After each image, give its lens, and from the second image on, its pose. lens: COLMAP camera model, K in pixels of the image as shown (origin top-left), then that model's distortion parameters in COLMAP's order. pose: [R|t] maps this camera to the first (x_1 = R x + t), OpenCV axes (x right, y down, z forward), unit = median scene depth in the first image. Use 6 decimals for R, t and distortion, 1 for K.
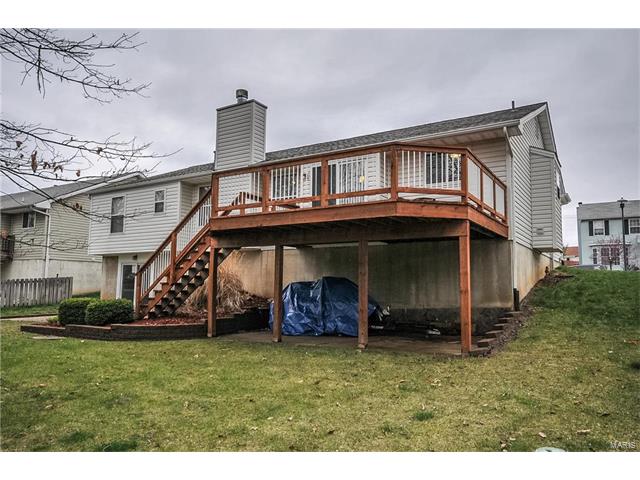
lens RADIAL K [[489.3, 0, 320.6], [0, 489.3, 242.1], [0, 0, 1]] dist [0.003868, 0.001480]
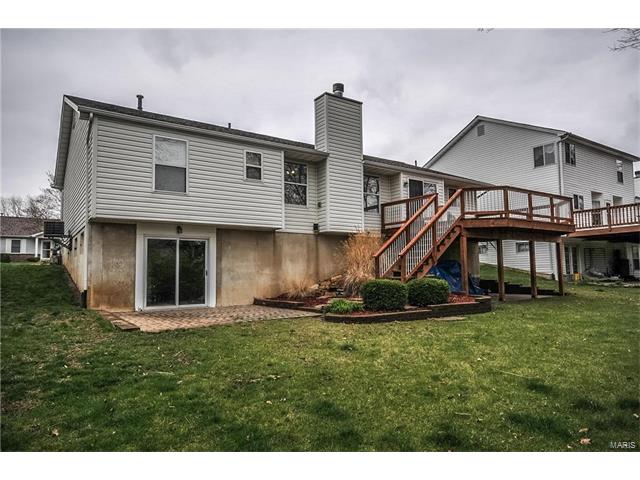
lens RADIAL K [[482.9, 0, 319.6], [0, 482.9, 239.3], [0, 0, 1]] dist [0.004566, 0.000028]
pose [[0.340742, 0.067833, 0.937706, -1.225767], [-0.063675, 0.996769, -0.048967, 0.085056], [-0.937998, -0.043023, 0.343960, 0.719144]]
